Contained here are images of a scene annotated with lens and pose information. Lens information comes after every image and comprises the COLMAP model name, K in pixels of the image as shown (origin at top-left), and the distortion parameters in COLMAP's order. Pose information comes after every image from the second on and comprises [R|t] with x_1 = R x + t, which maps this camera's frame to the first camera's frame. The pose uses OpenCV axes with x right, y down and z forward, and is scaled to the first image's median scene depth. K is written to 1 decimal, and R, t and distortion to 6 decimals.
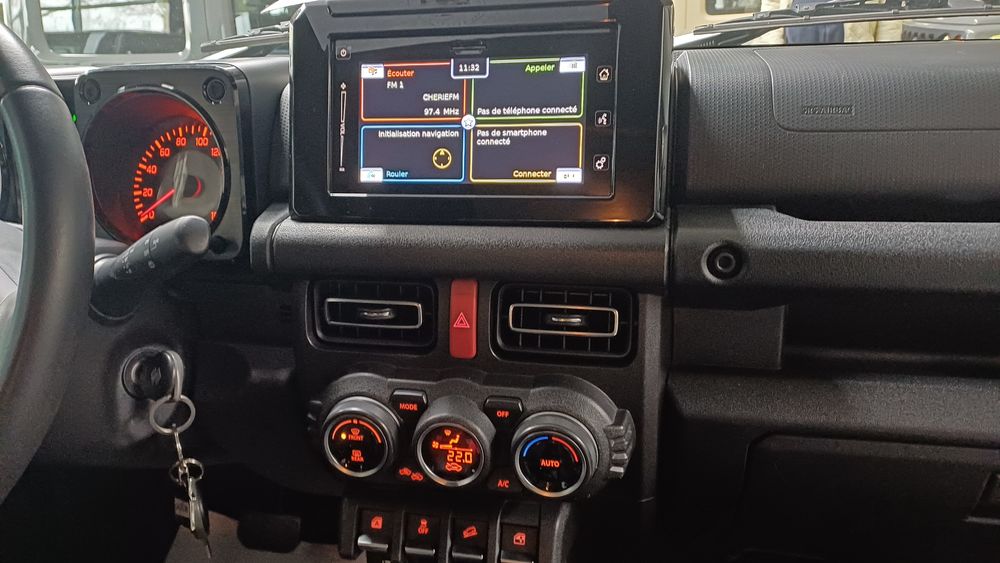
lens RADIAL K [[758.4, 0, 500.0], [0, 758.4, 281.5], [0, 0, 1]] dist [0.075322, -0.092140]
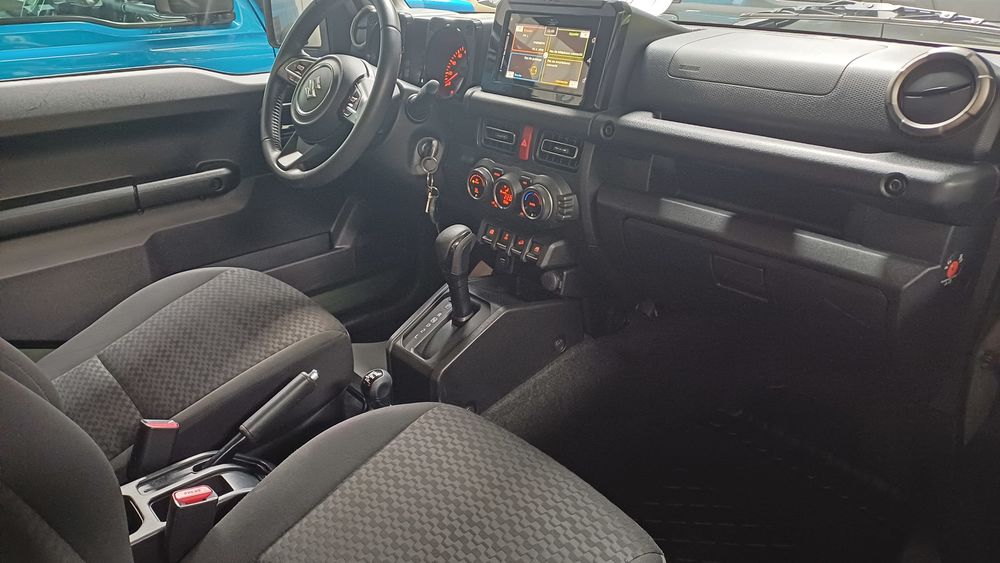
lens RADIAL K [[758.4, 0, 500.0], [0, 758.4, 281.5], [0, 0, 1]] dist [0.075322, -0.092140]
pose [[0.813218, 0.262474, -0.519407, 1.202297], [-0.210557, 0.964752, 0.157859, 0.109738], [0.542533, -0.019009, 0.839820, -0.992758]]
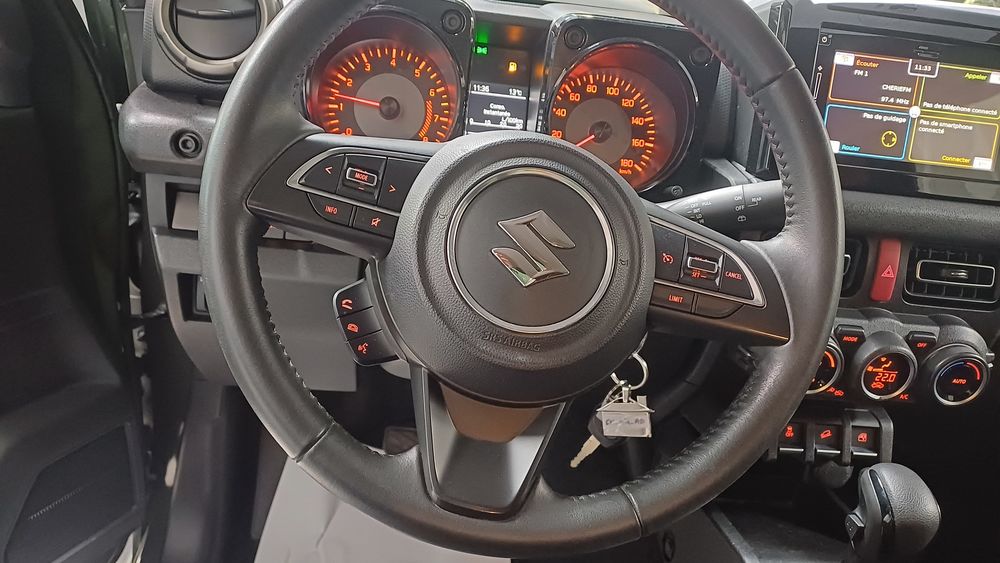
lens RADIAL K [[758.4, 0, 500.0], [0, 758.4, 281.5], [0, 0, 1]] dist [0.075322, -0.092140]
pose [[0.939436, 0.023860, 0.341894, -1.091352], [-0.064320, 0.992123, 0.107496, -0.027516], [-0.336636, -0.122976, 0.933570, 0.027542]]
